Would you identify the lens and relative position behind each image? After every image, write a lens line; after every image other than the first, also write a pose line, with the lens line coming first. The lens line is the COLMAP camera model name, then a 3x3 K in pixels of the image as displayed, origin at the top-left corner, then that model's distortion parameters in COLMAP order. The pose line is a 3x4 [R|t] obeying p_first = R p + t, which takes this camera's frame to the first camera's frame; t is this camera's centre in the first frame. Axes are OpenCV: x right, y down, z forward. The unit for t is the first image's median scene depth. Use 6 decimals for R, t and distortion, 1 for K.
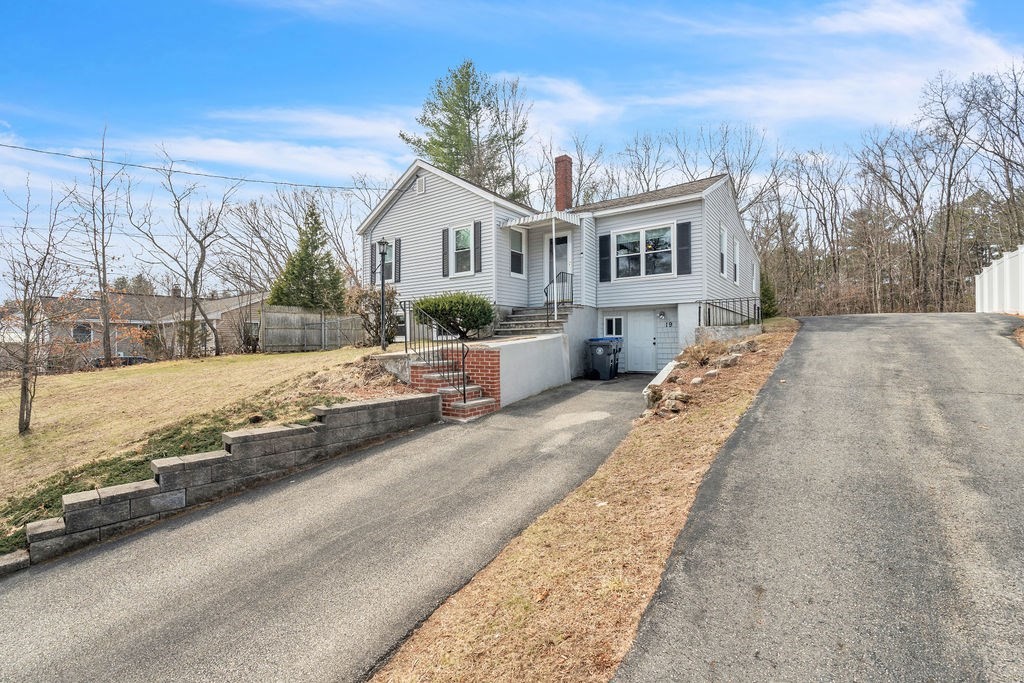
lens RADIAL K [[471.2, 0, 512.0], [0, 471.2, 341.5], [0, 0, 1]] dist [0.003943, 0.000114]
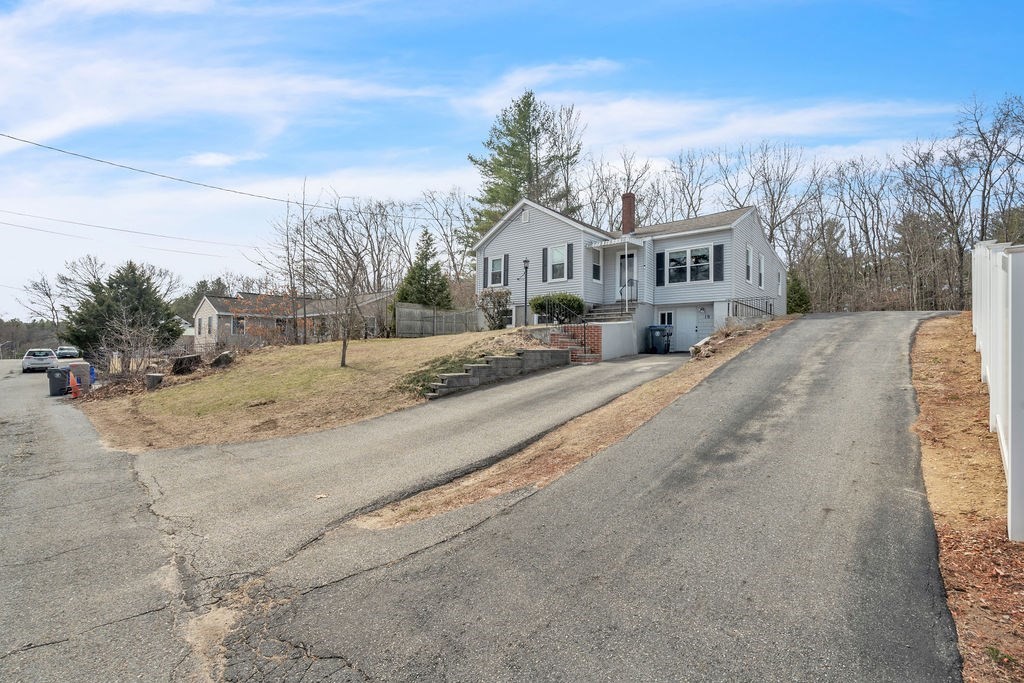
lens RADIAL K [[469.8, 0, 511.3], [0, 469.8, 338.3], [0, 0, 1]] dist [-0.000639, -0.000133]
pose [[0.996531, 0.014022, -0.082029, -0.123148], [-0.015324, 0.999766, -0.015266, 0.054473], [0.081795, 0.016471, 0.996513, -0.407769]]
